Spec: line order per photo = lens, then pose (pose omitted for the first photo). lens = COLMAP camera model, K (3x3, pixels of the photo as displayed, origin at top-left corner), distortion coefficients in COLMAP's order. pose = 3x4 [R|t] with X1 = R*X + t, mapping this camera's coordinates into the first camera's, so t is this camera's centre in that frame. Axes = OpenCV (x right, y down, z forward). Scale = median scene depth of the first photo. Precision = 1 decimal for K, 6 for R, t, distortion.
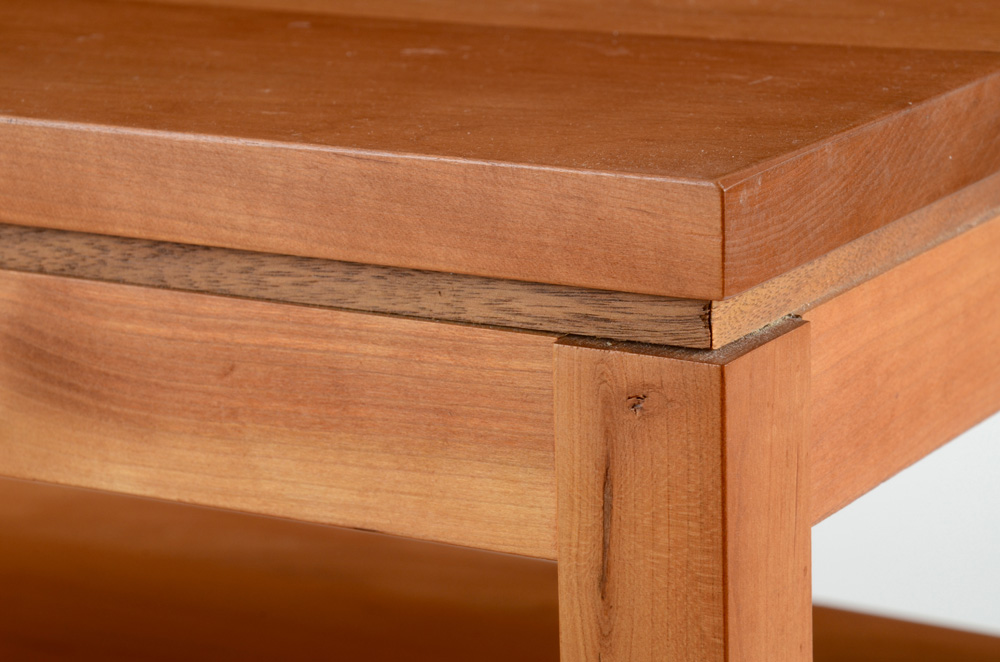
lens RADIAL K [[3291.2, 0, 500.0], [0, 3291.2, 331.0], [0, 0, 1]] dist [0.634595, -0.338577]
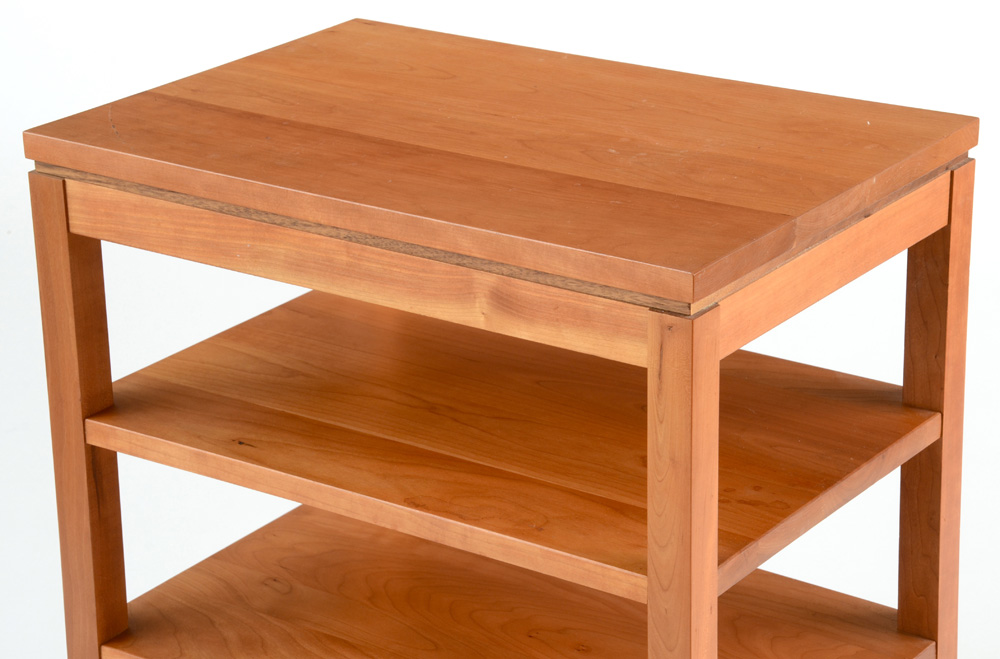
lens RADIAL K [[2757.9, 0, 500.0], [0, 2757.9, 329.5], [0, 0, 1]] dist [0.532037, 0.304439]
pose [[0.997318, 0.034868, -0.064343, 0.048182], [-0.027095, 0.992649, 0.117956, -0.317055], [0.067983, -0.115897, 0.990932, -1.953261]]
